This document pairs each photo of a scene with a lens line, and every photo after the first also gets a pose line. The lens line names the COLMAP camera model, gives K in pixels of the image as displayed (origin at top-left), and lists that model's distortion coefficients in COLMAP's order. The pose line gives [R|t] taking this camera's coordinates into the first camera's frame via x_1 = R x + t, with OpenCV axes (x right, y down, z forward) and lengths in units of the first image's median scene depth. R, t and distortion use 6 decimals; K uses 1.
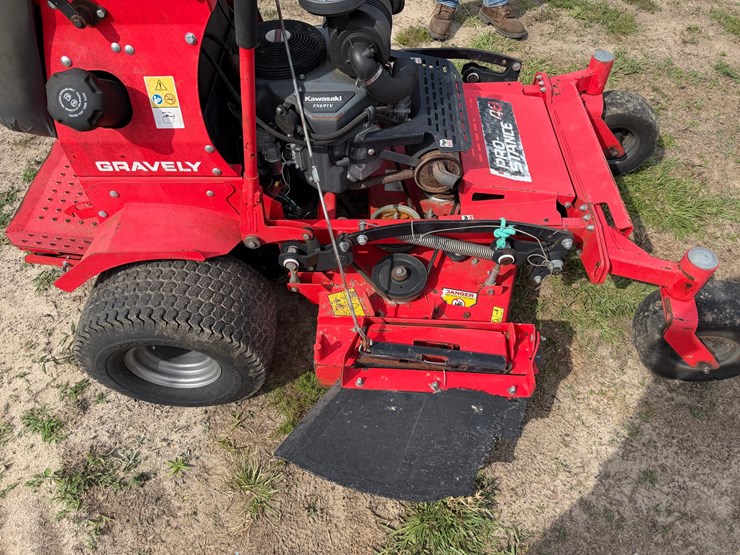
lens RADIAL K [[525.2, 0, 373.9], [0, 525.2, 284.1], [0, 0, 1]] dist [0.000526, -0.004031]
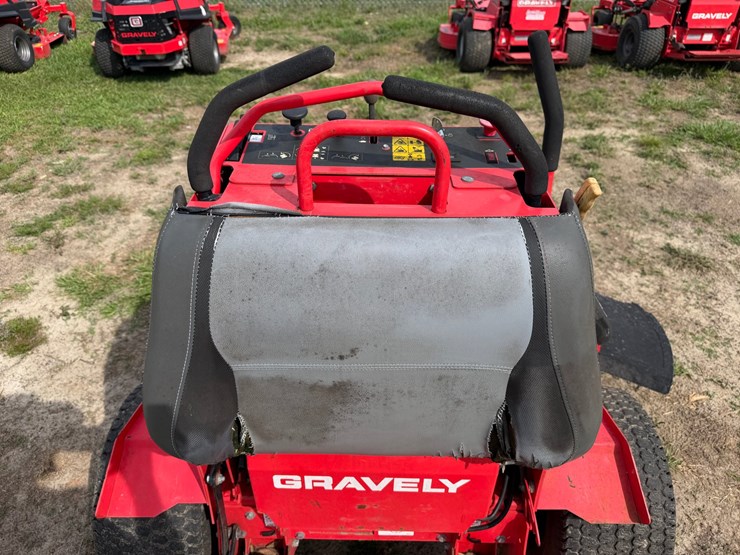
lens RADIAL K [[534.3, 0, 370.0], [0, 534.3, 277.5], [0, 0, 1]] dist [-0.010681, -0.004347]
pose [[0.013019, -0.584117, 0.811565, -0.904485], [0.800679, 0.492261, 0.341456, -0.698554], [-0.598952, 0.645358, 0.474099, 0.523763]]
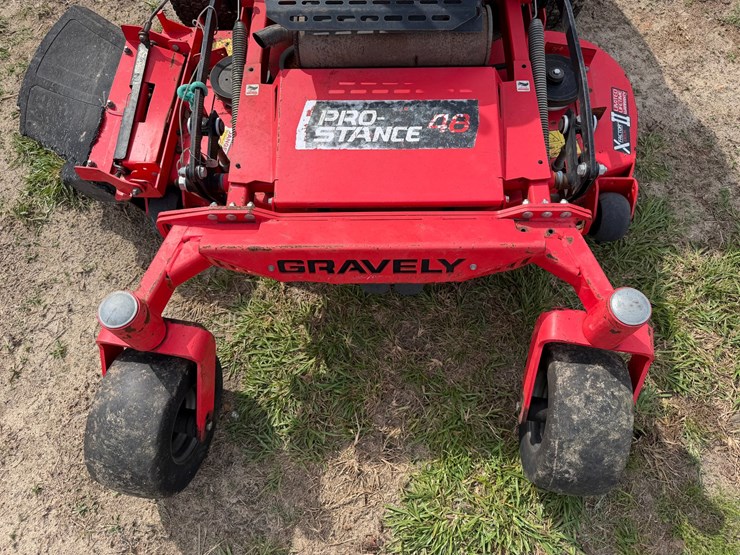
lens RADIAL K [[521.3, 0, 373.3], [0, 521.3, 280.1], [0, 0, 1]] dist [0.042577, -0.055590]
pose [[-0.004058, 0.920556, -0.390591, 0.750822], [-0.794074, 0.234441, 0.560788, -0.646118], [0.607807, 0.312434, 0.730038, 0.576835]]
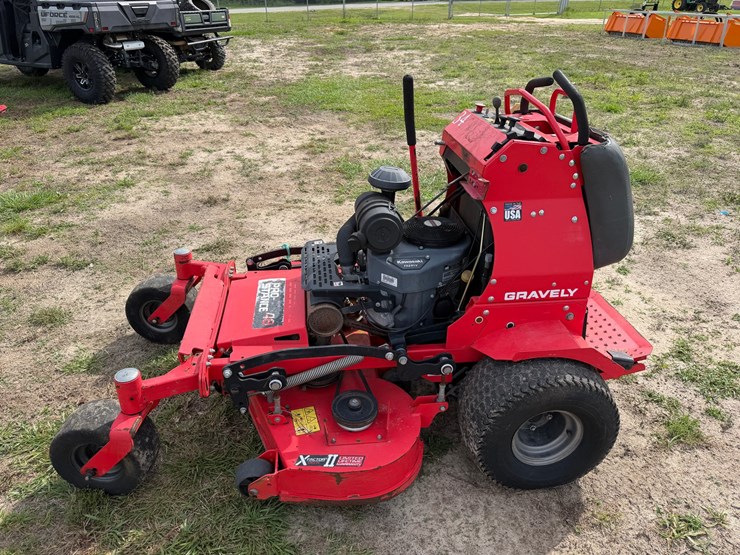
lens RADIAL K [[527.2, 0, 373.5], [0, 527.2, 275.3], [0, 0, 1]] dist [0.032528, -0.041955]
pose [[-0.992523, 0.056013, -0.108450, 0.135296], [-0.099067, 0.149386, 0.983804, -1.702130], [0.071307, 0.987191, -0.142720, 1.211212]]
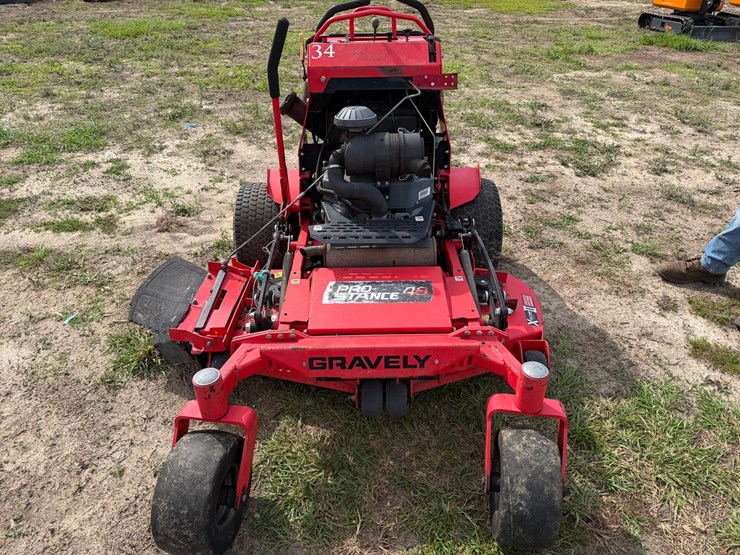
lens RADIAL K [[524.4, 0, 371.6], [0, 524.4, 281.1], [0, 0, 1]] dist [0.064978, -0.086101]
pose [[0.017757, 0.545870, -0.837682, 1.268850], [-0.800966, 0.509232, 0.314859, -0.683255], [0.598446, 0.665364, 0.446266, 0.489242]]
